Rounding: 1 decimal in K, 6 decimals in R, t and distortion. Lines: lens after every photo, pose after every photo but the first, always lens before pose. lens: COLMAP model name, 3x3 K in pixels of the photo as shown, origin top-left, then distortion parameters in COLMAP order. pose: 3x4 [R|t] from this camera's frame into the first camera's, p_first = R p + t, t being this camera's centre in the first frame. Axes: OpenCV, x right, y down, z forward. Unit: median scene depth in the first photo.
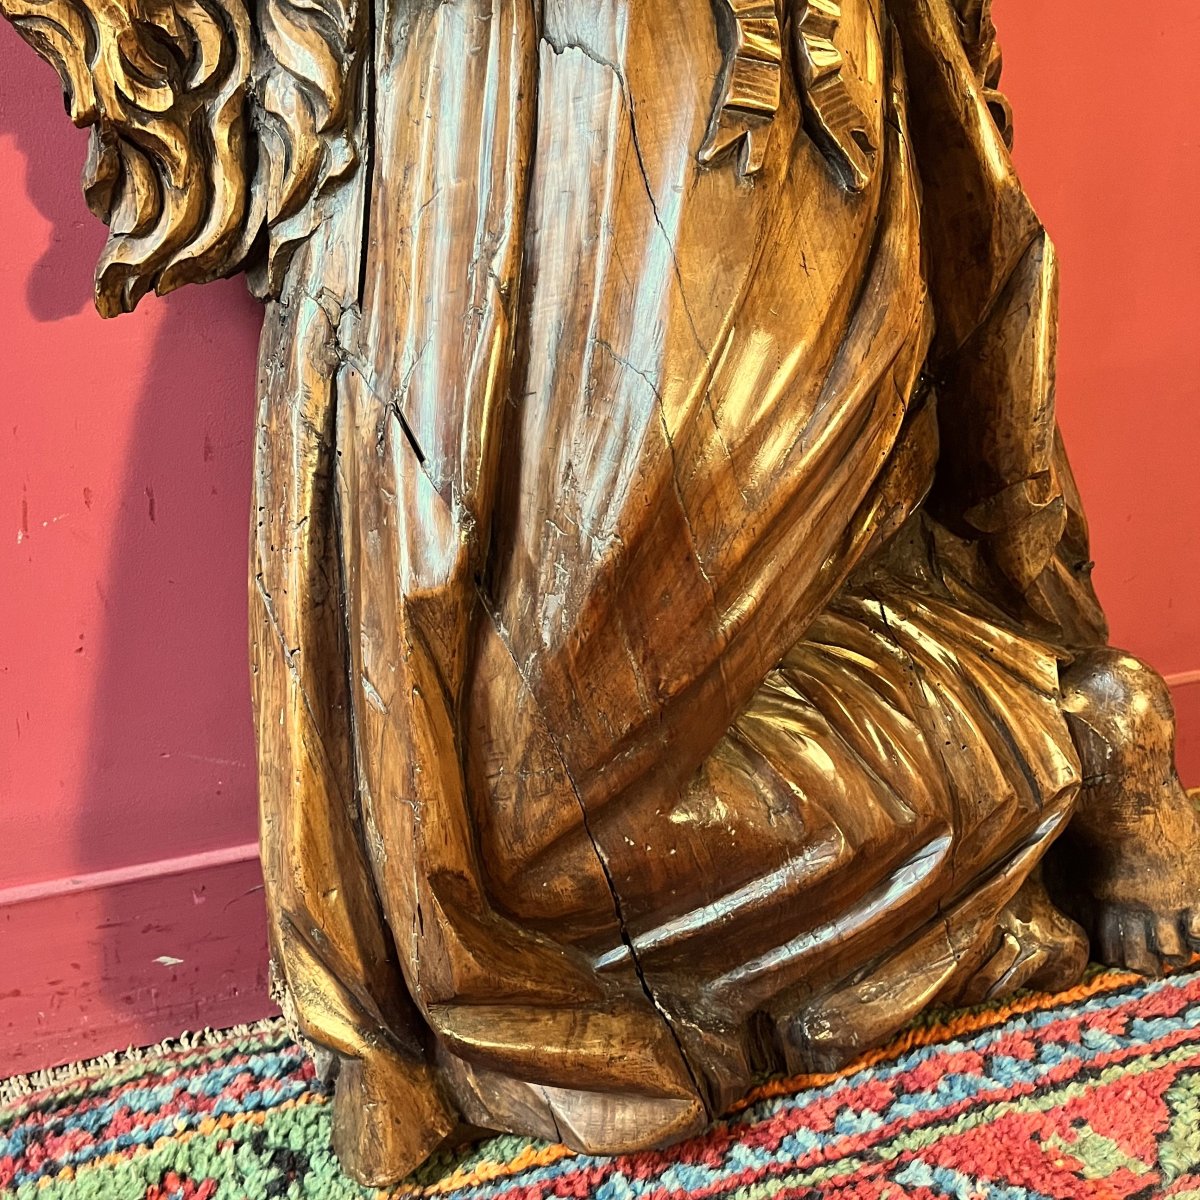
lens RADIAL K [[1417.8, 0, 515.3], [0, 1417.8, 598.0], [0, 0, 1]] dist [0.051258, -0.070858]
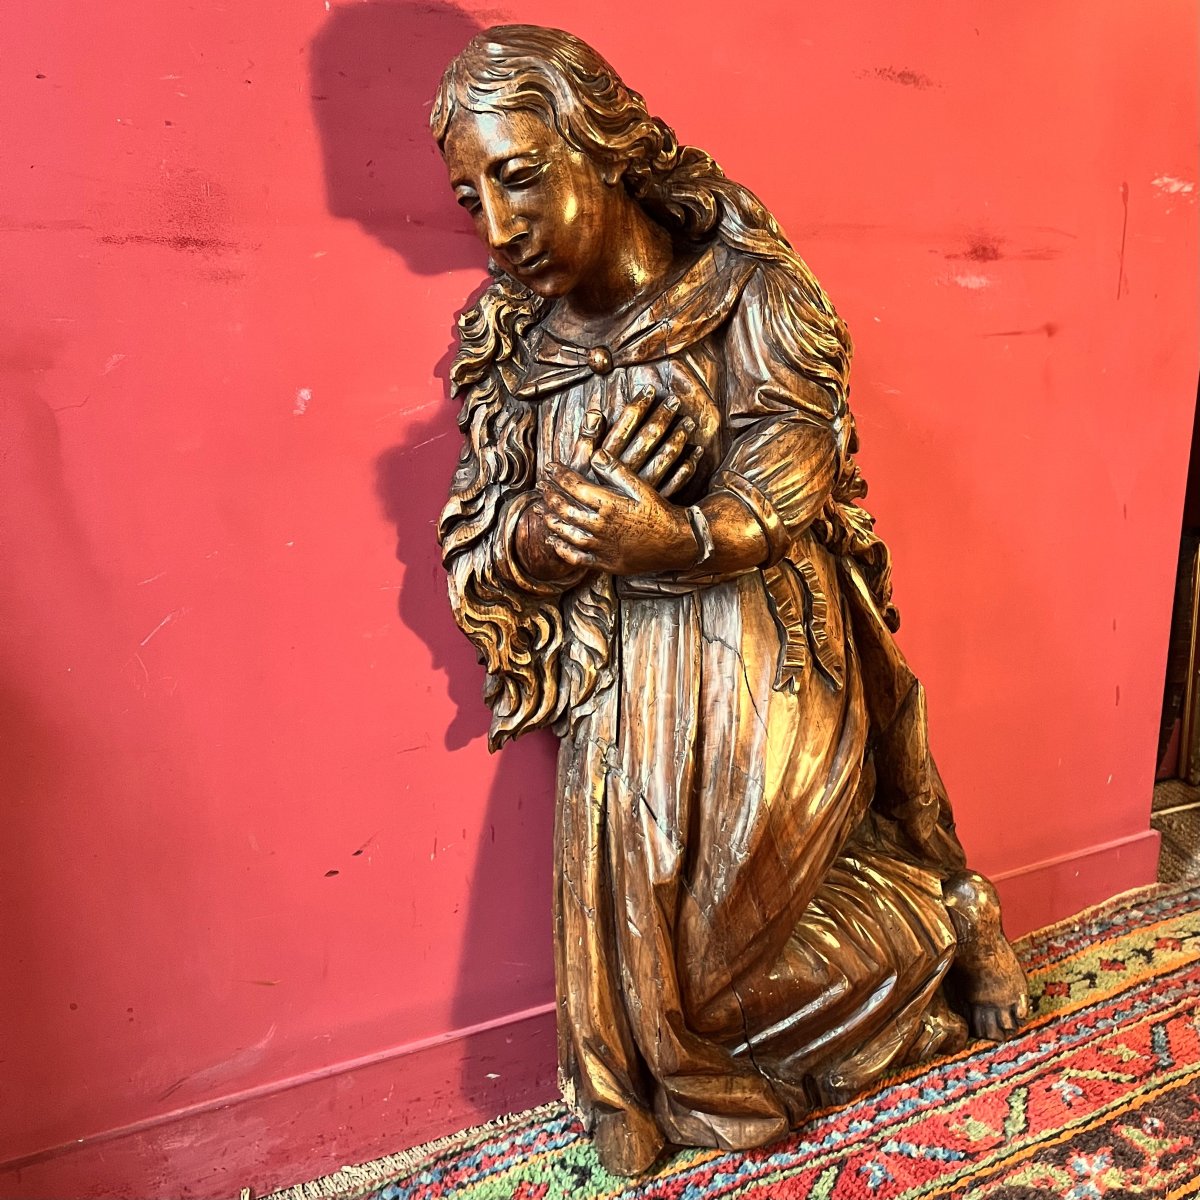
lens RADIAL K [[1327.2, 0, 658.5], [0, 1327.2, 650.1], [0, 0, 1]] dist [0.122577, -0.356623]
pose [[0.988035, -0.039987, 0.148954, -0.331076], [0.052352, 0.995416, -0.080041, -0.179265], [-0.145071, 0.086881, 0.985599, -0.978685]]
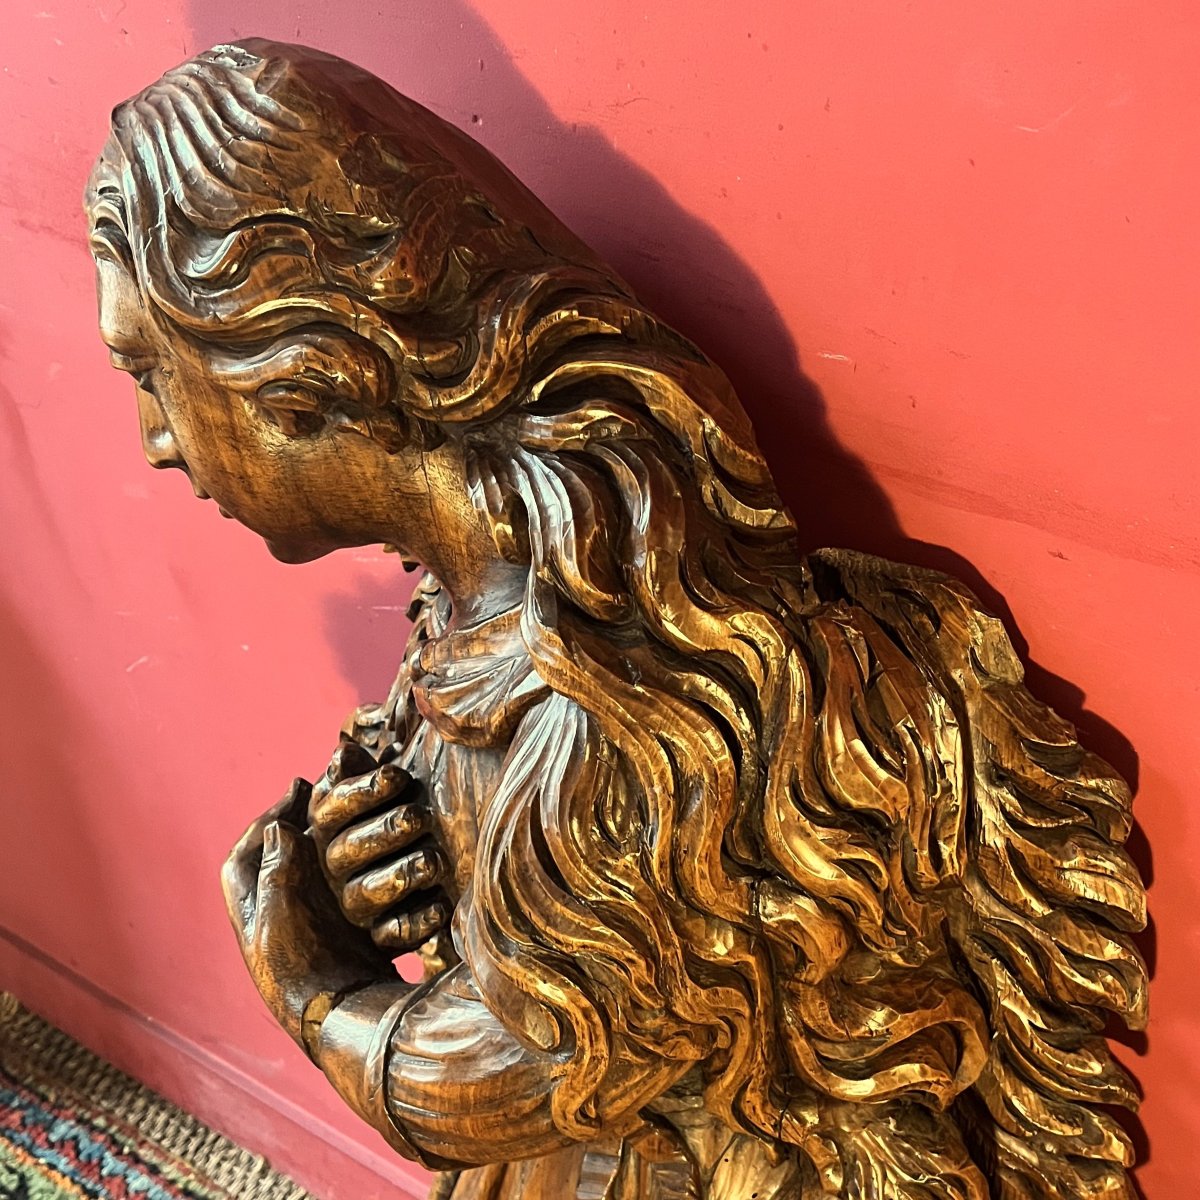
lens RADIAL K [[1491.0, 0, 649.9], [0, 1491.0, 746.4], [0, 0, 1]] dist [0.046029, -0.024840]
pose [[0.582384, 0.528742, -0.617463, 0.684671], [-0.300030, 0.845747, 0.441240, -1.202721], [0.755520, -0.071714, 0.651189, 0.176405]]
